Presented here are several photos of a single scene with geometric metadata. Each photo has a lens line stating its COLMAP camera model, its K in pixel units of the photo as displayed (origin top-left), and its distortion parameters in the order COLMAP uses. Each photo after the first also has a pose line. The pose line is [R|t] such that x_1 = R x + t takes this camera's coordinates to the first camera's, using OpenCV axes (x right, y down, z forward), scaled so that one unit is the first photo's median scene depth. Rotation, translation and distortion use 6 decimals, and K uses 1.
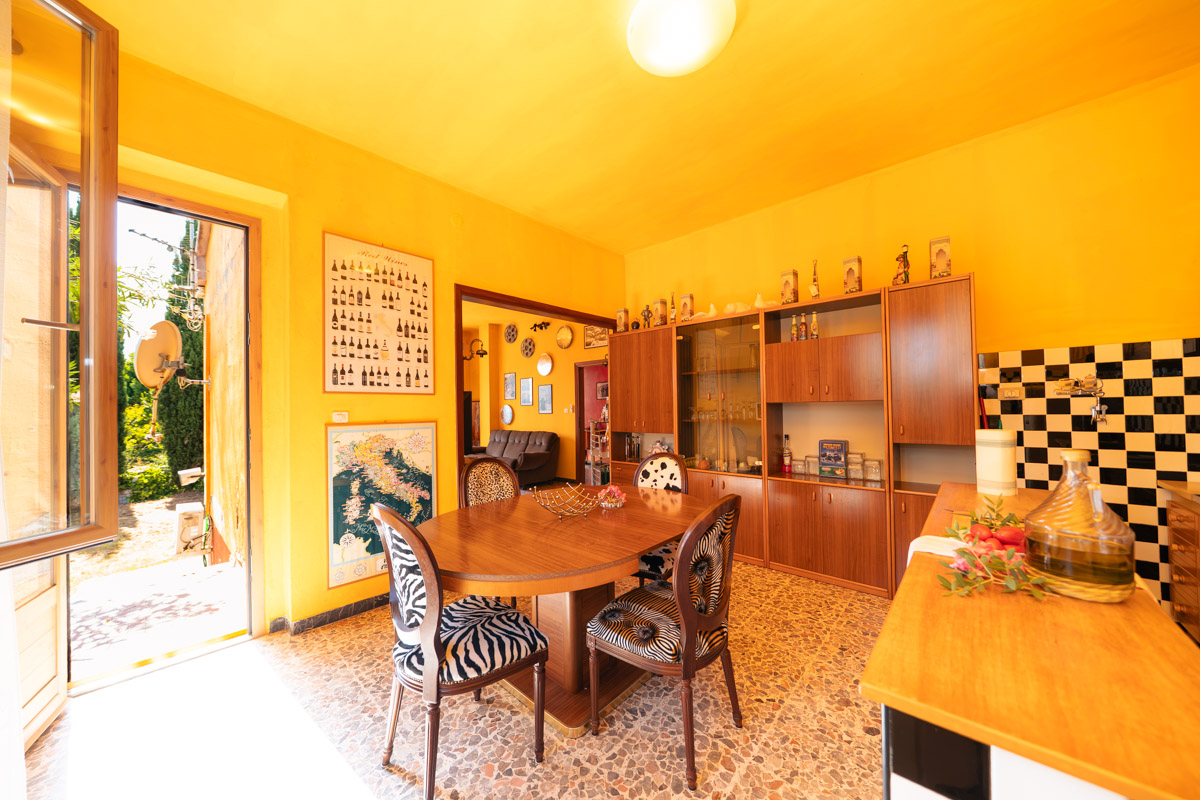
lens RADIAL K [[408.3, 0, 597.5], [0, 408.3, 401.5], [0, 0, 1]] dist [-0.006505, -0.000436]
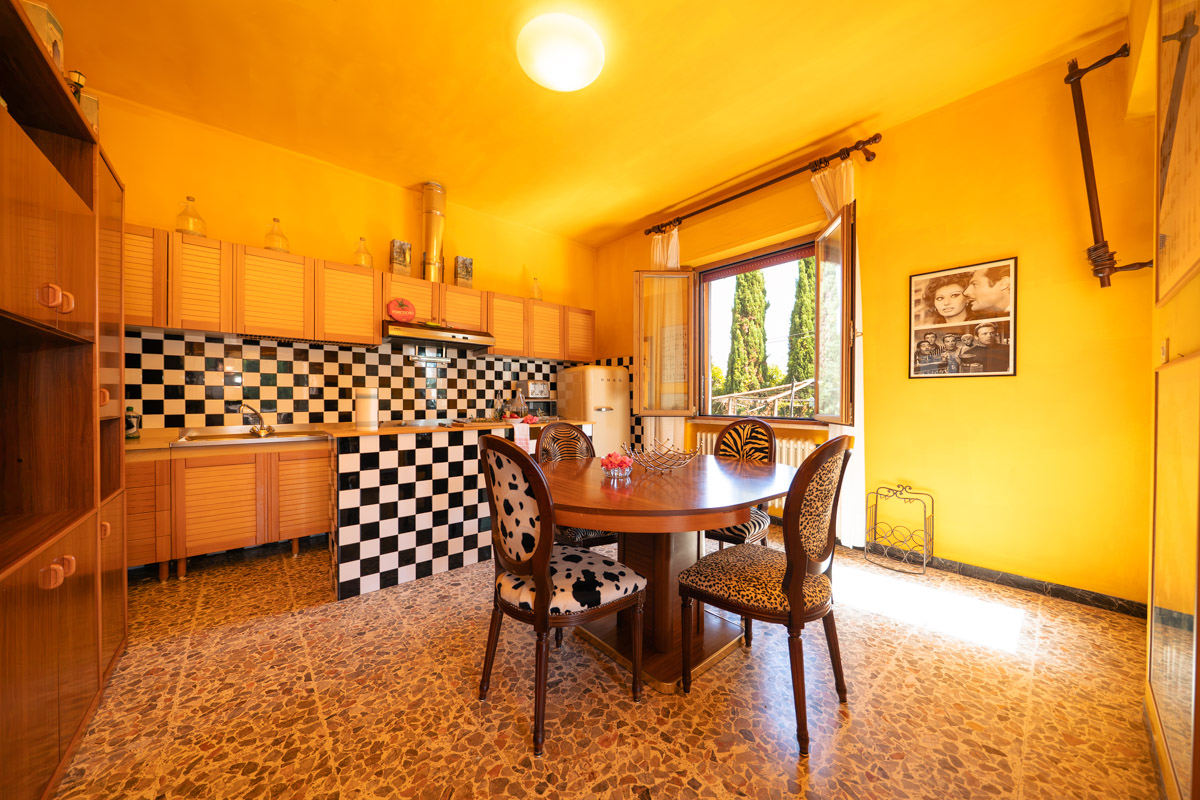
lens RADIAL K [[408.3, 0, 597.5], [0, 408.3, 401.5], [0, 0, 1]] dist [-0.006505, -0.000436]
pose [[-0.993532, 0.014889, 0.112568, -0.015375], [0.013728, 0.999844, -0.011084, 0.085480], [-0.112716, -0.009467, -0.993582, 1.366562]]
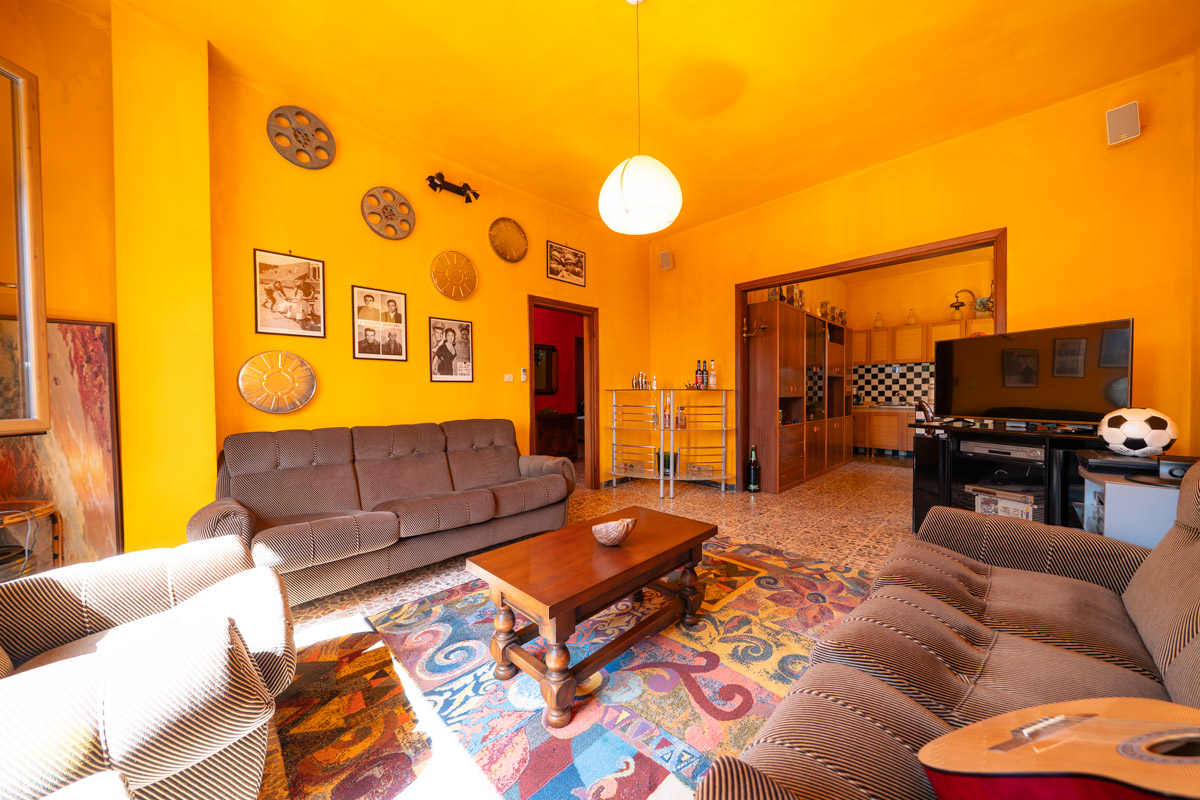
lens RADIAL K [[408.3, 0, 597.5], [0, 408.3, 401.5], [0, 0, 1]] dist [-0.006505, -0.000436]
pose [[0.051358, -0.002449, 0.998677, -1.484499], [-0.006033, 0.999978, 0.002762, 0.126267], [-0.998662, -0.006167, 0.051342, 2.093516]]
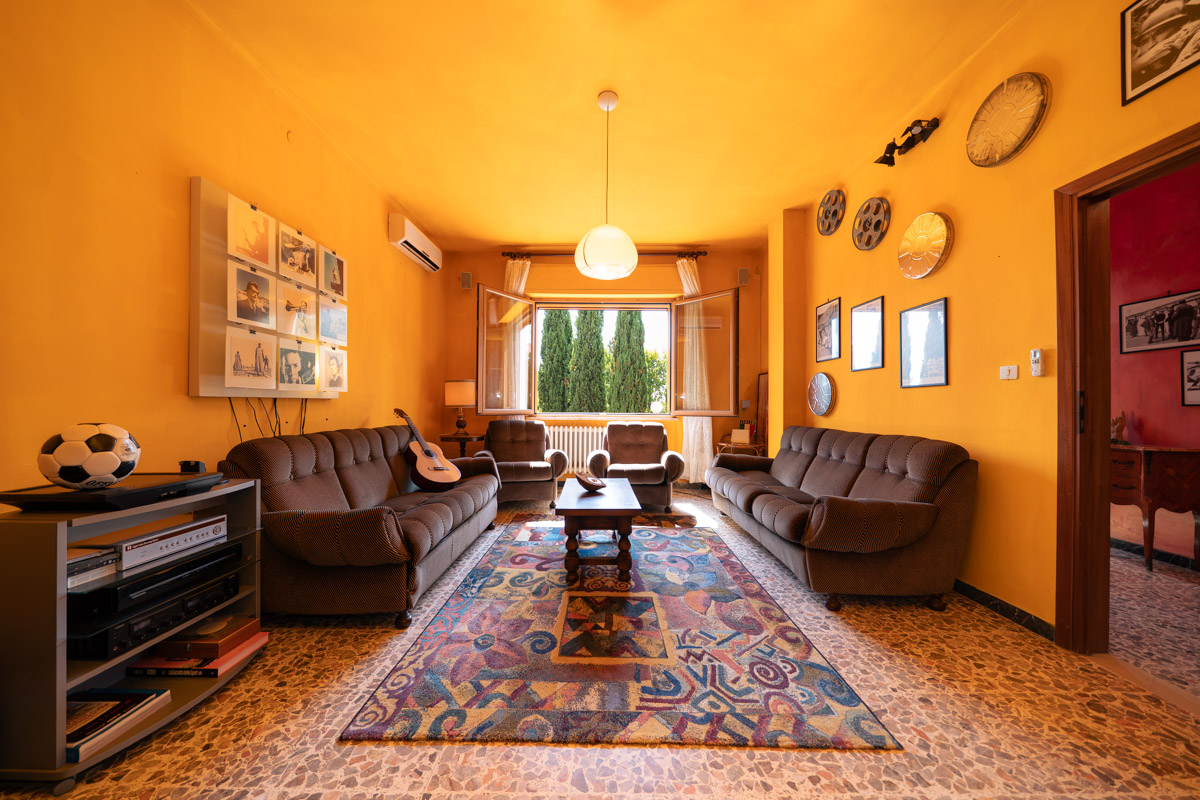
lens RADIAL K [[408.3, 0, 597.5], [0, 408.3, 401.5], [0, 0, 1]] dist [-0.006505, -0.000436]
pose [[0.673892, 0.012920, -0.738717, -0.148733], [-0.003442, 0.999891, 0.014348, 0.098674], [0.738821, -0.007126, 0.673864, 1.439583]]
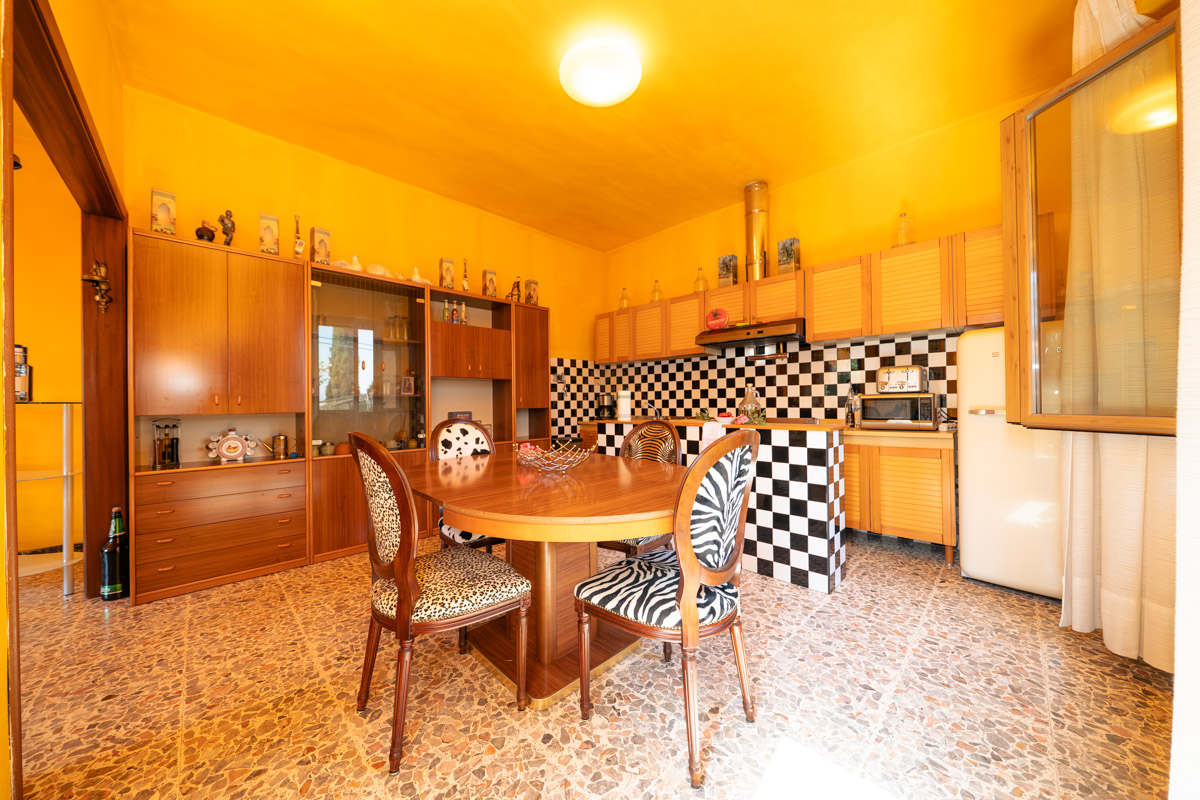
lens RADIAL K [[403.6, 0, 600.0], [0, 403.6, 400.0], [0, 0, 1]] dist [-0.006708, -0.000090]
pose [[0.055748, 0.020341, 0.998238, -0.665127], [-0.002222, 0.999793, -0.020248, 0.093516], [-0.998442, -0.001089, 0.055782, 0.582562]]
